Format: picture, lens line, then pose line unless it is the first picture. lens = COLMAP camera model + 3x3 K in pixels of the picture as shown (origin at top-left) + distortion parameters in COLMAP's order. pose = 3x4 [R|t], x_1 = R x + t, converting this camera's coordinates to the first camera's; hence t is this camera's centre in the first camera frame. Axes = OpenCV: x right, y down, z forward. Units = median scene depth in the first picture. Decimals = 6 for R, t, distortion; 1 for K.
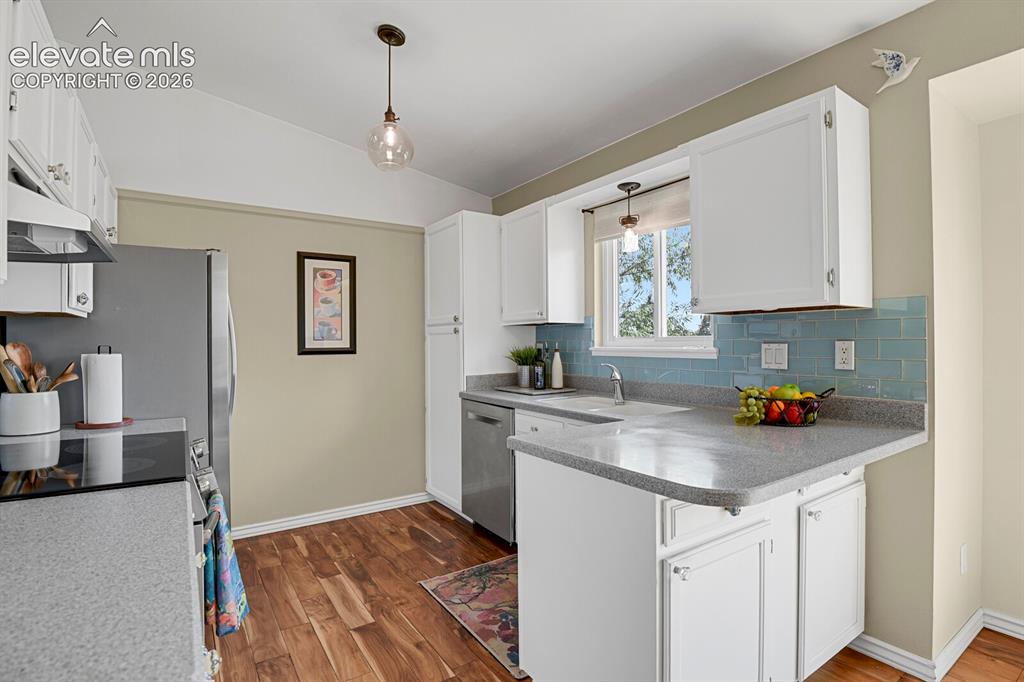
lens RADIAL K [[505.7, 0, 520.9], [0, 505.7, 341.8], [0, 0, 1]] dist [-0.031091, -0.000106]
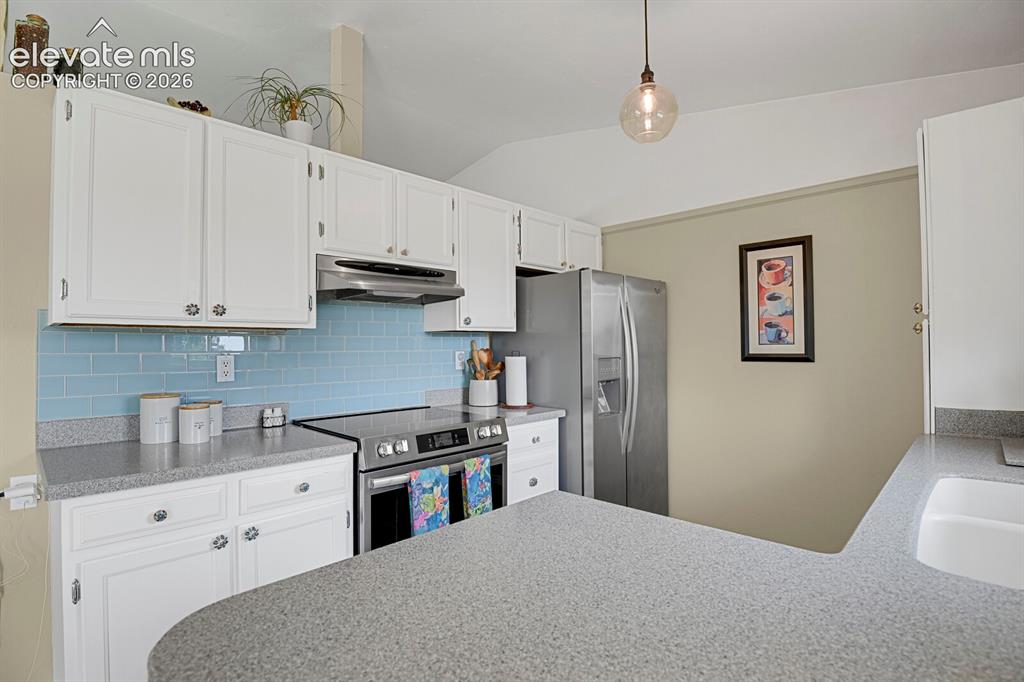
lens RADIAL K [[505.7, 0, 520.9], [0, 505.7, 341.8], [0, 0, 1]] dist [-0.031091, -0.000106]
pose [[0.205244, -0.003468, -0.978705, 0.341333], [0.005346, 0.999983, -0.002422, -0.007913], [0.978696, -0.004735, 0.205259, 0.426753]]
